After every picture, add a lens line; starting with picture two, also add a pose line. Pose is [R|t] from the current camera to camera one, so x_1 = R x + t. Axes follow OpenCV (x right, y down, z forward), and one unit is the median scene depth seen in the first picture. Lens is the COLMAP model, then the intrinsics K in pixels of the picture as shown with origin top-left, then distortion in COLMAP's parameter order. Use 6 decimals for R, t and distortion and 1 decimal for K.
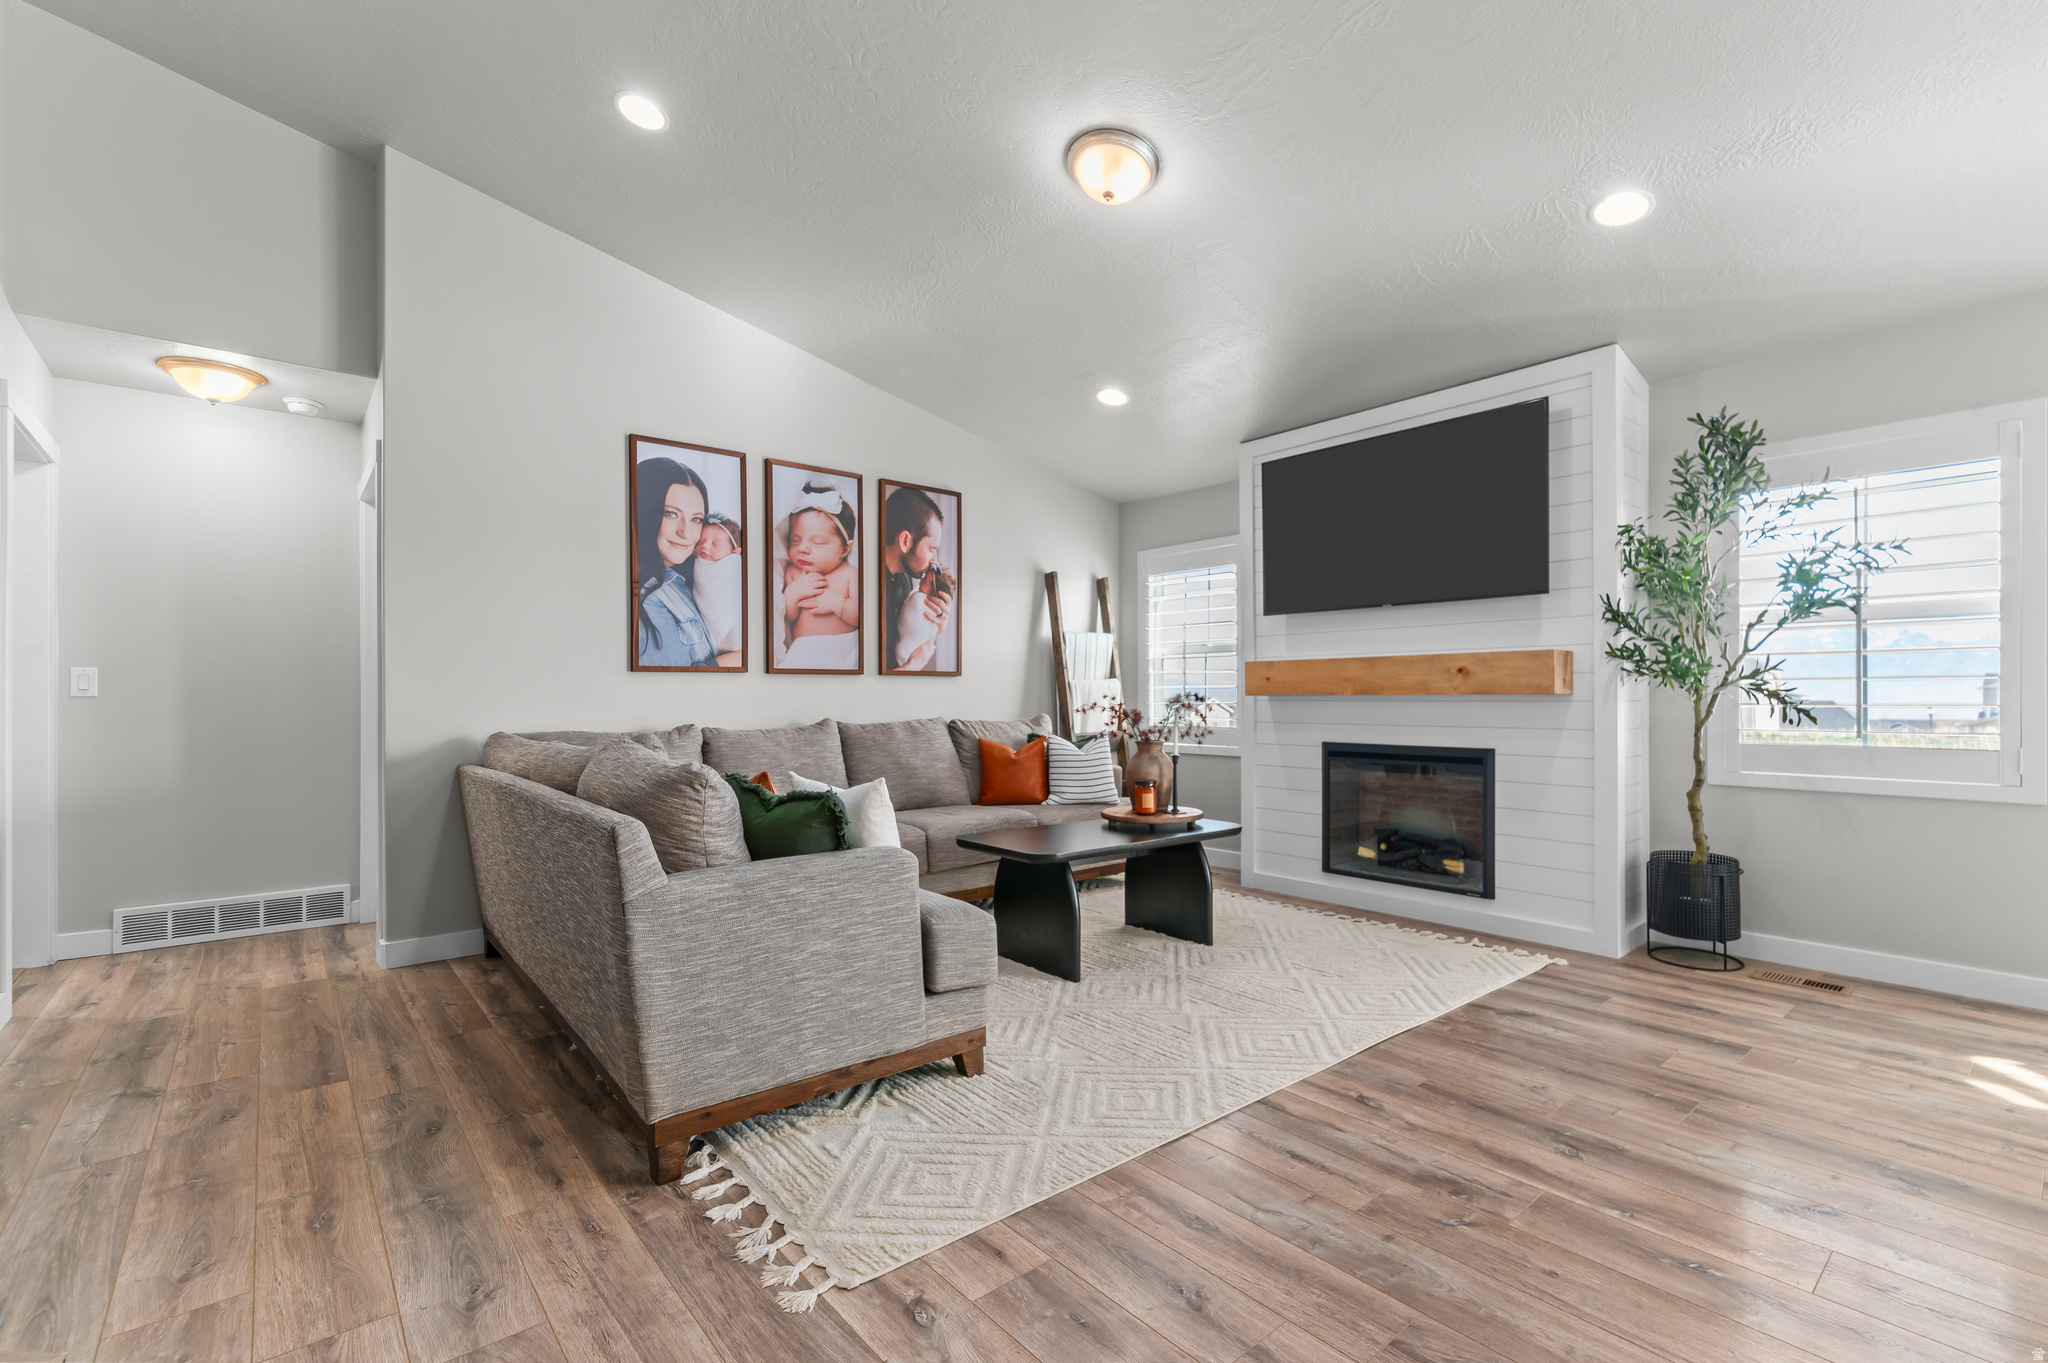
lens RADIAL K [[904.2, 0, 1036.6], [0, 904.2, 682.2], [0, 0, 1]] dist [0.004263, 0.000786]
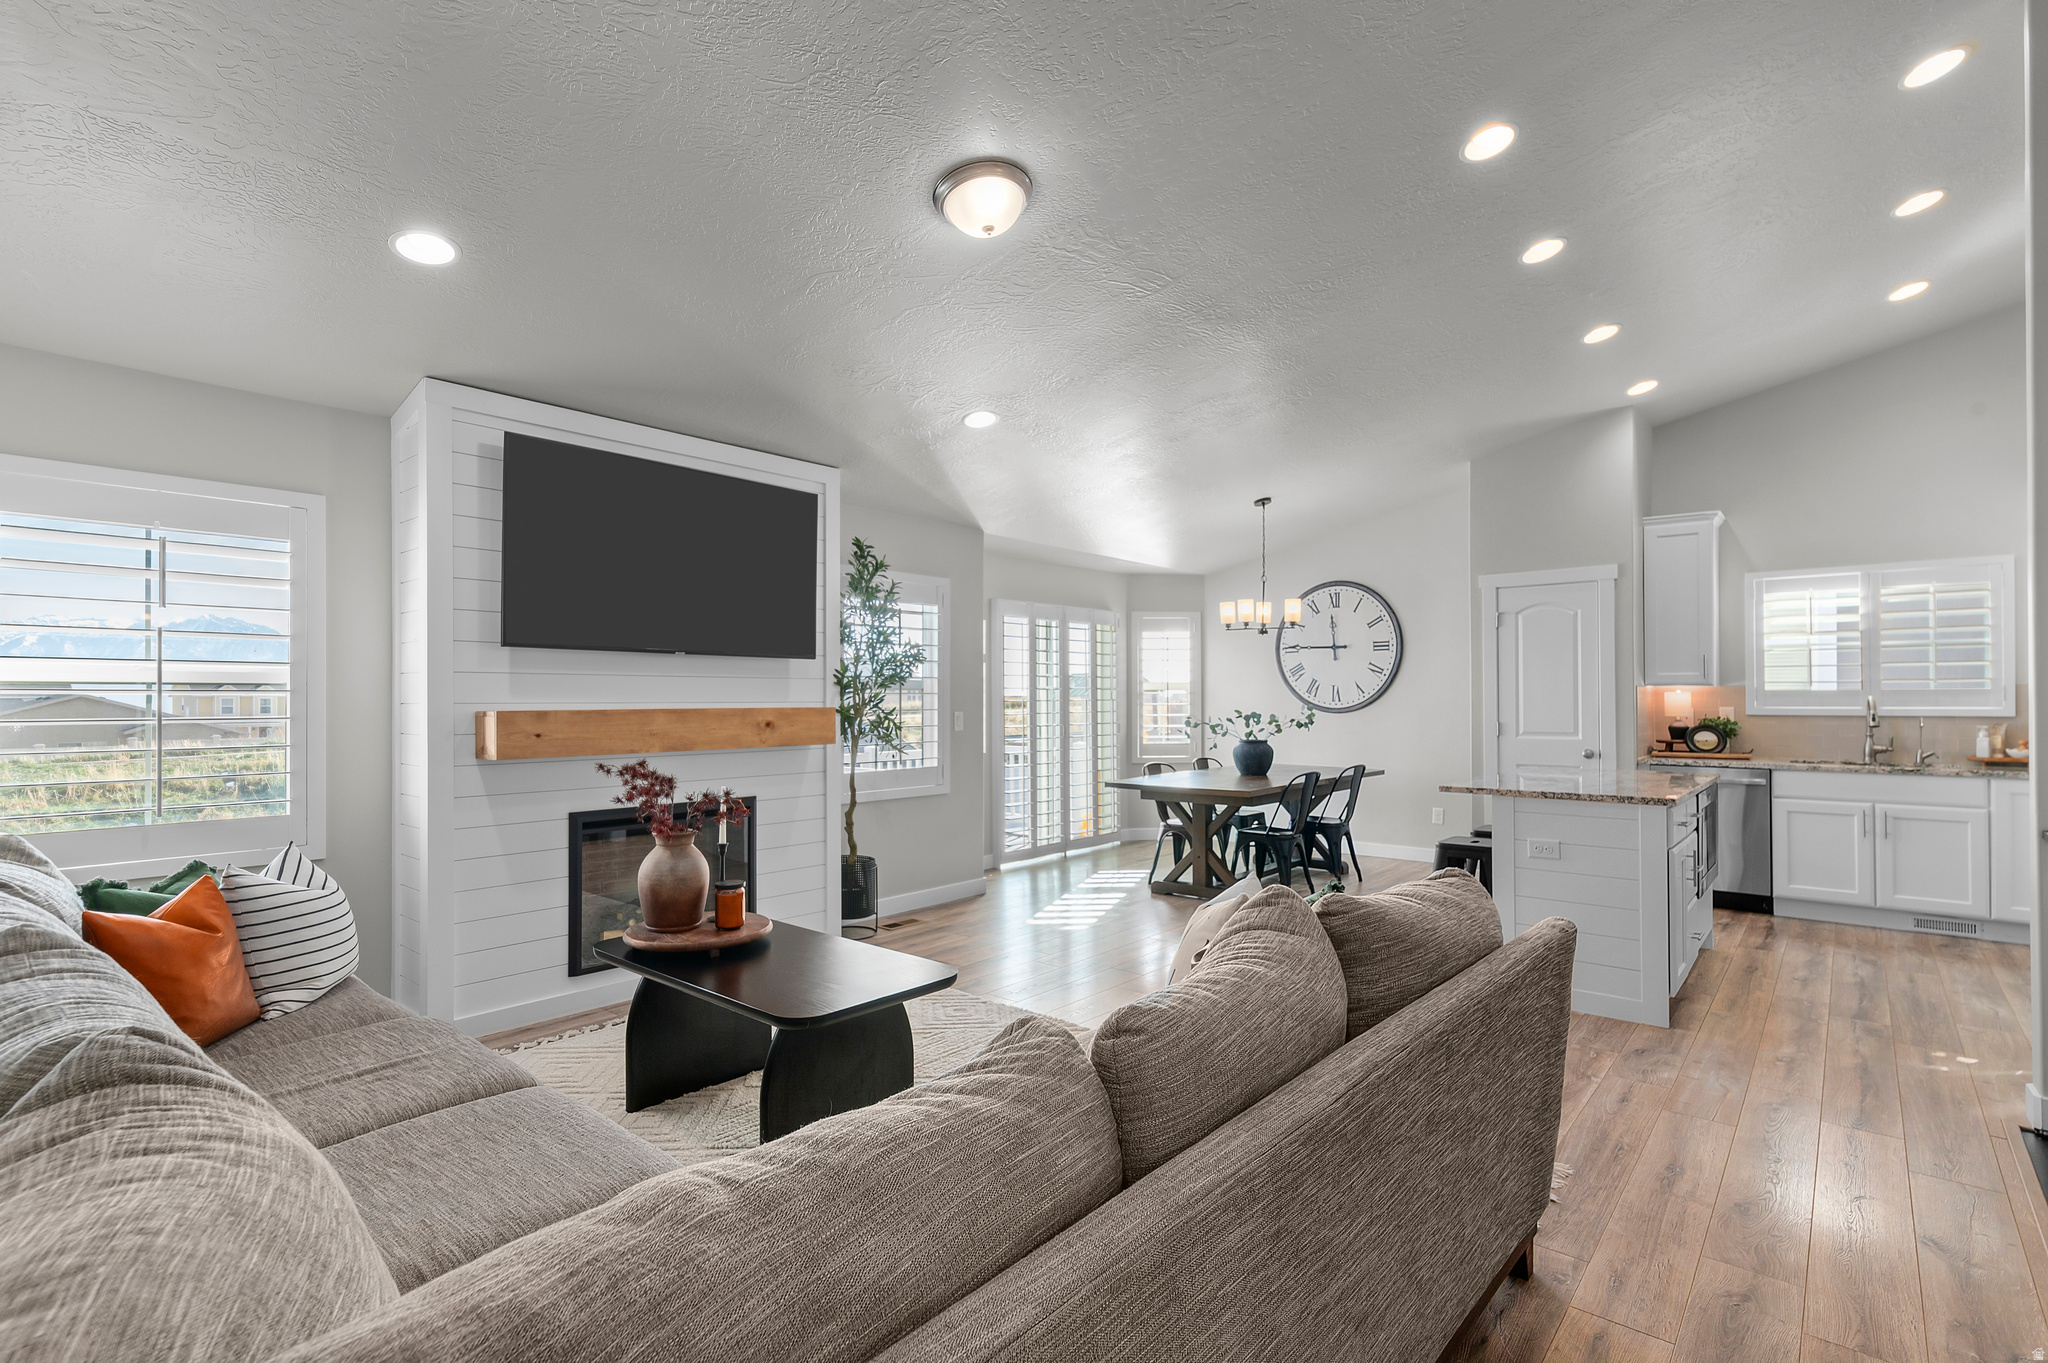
lens RADIAL K [[990.8, 0, 1045.2], [0, 990.8, 687.8], [0, 0, 1]] dist [0.000567, 0.000101]
pose [[-0.175488, 0.013653, 0.984387, -0.648227], [-0.010834, 0.999816, -0.015799, -0.036433], [-0.984422, -0.013438, -0.175308, 0.790813]]
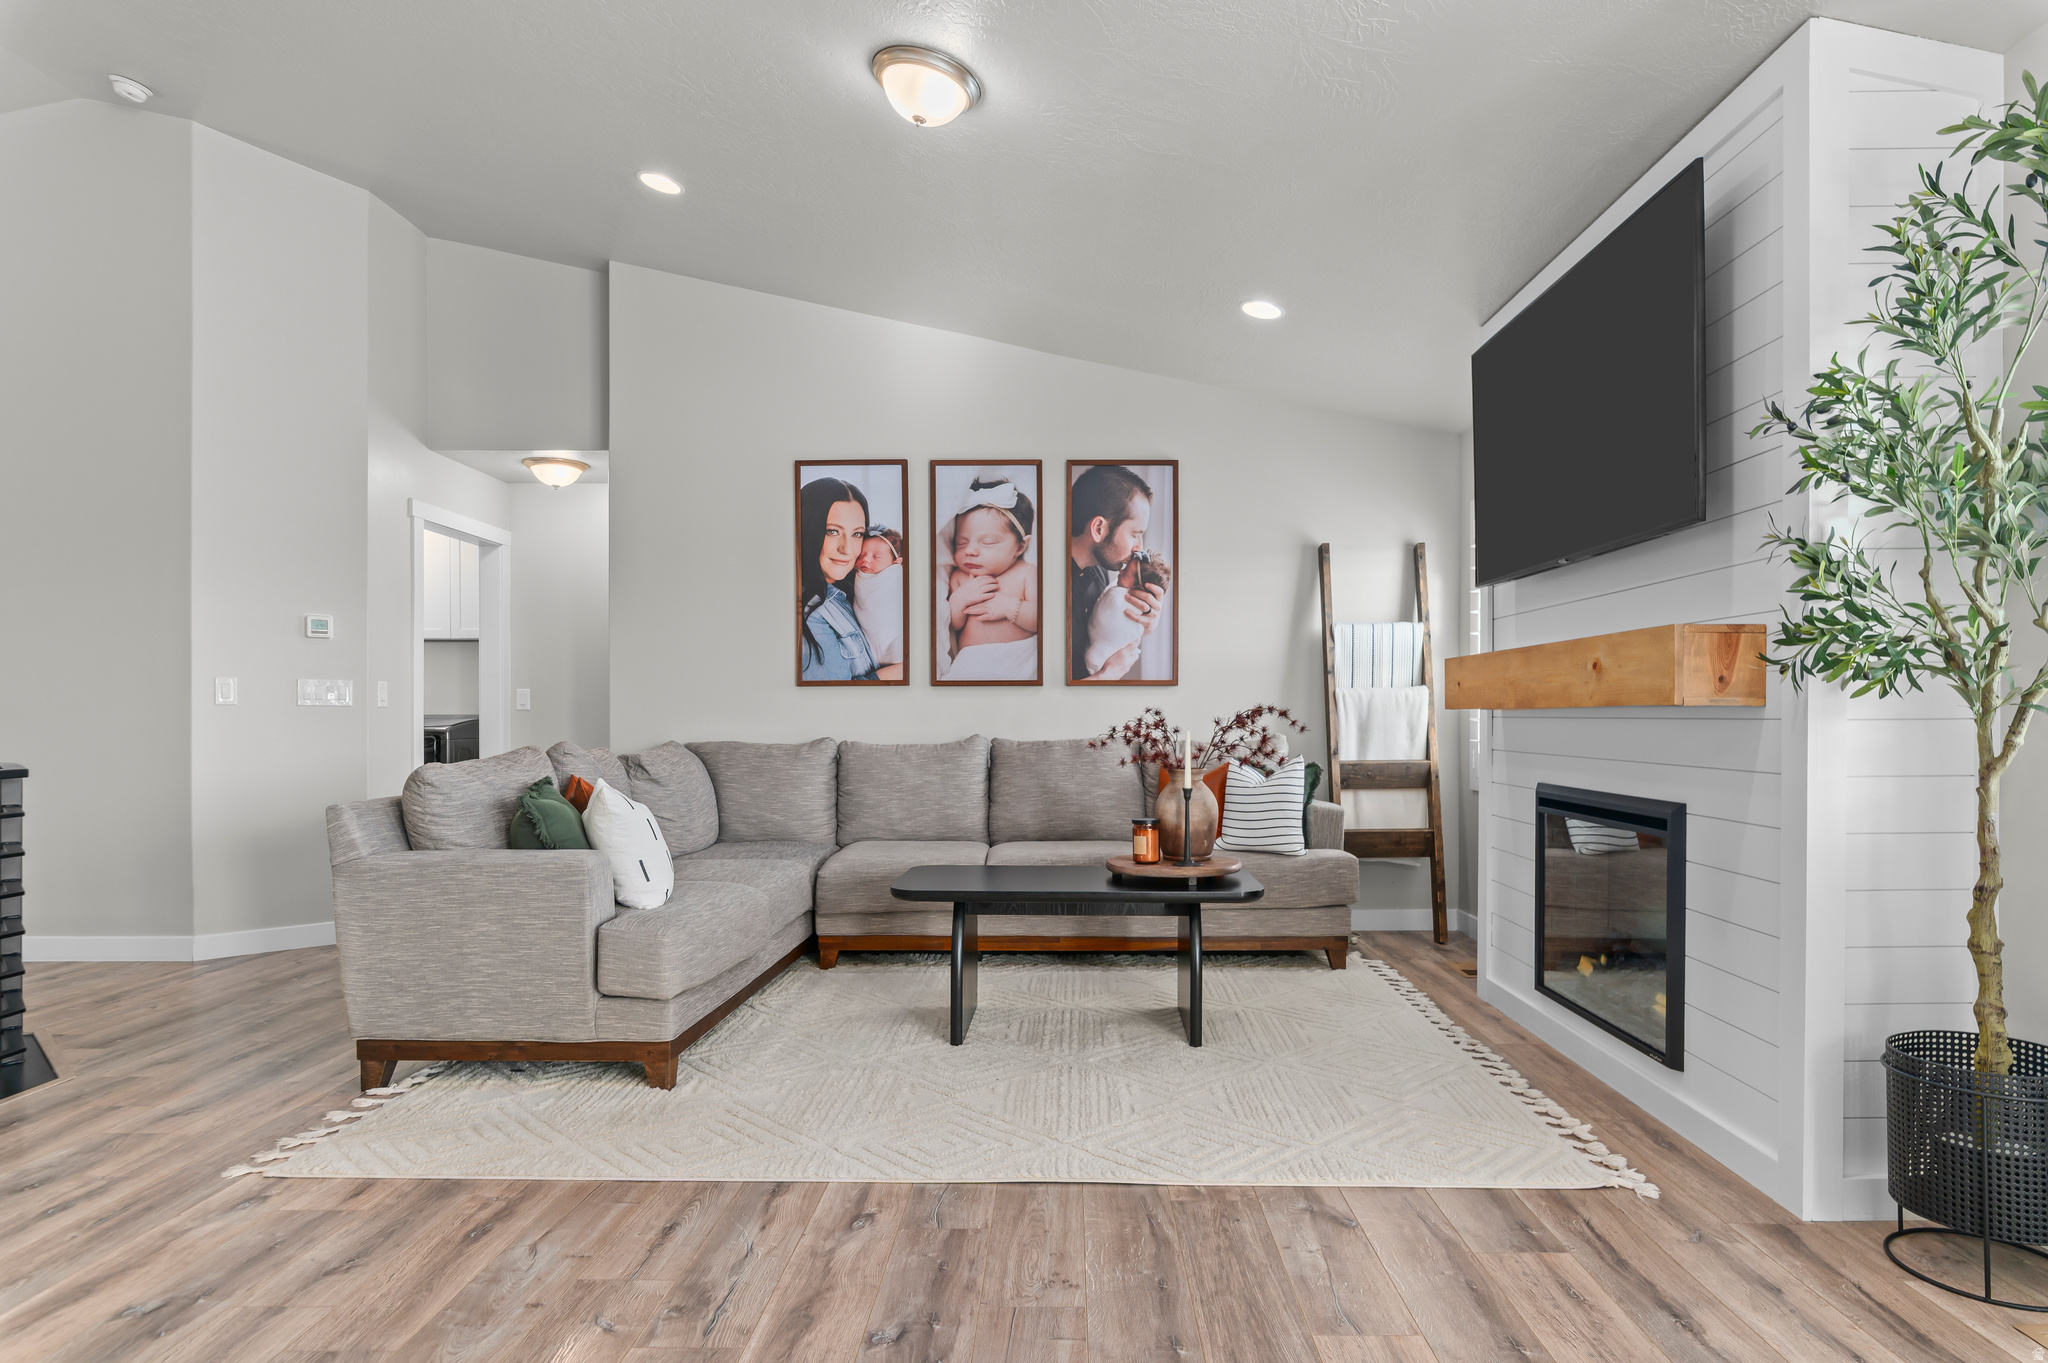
lens RADIAL K [[1124.0, 0, 1042.9], [0, 1124.0, 695.4], [0, 0, 1]] dist [0.000203, 0.000188]
pose [[0.753945, -0.008435, -0.656883, 0.604653], [0.009530, 0.999953, -0.001902, 0.003769], [0.656868, -0.004826, 0.753990, 0.194662]]
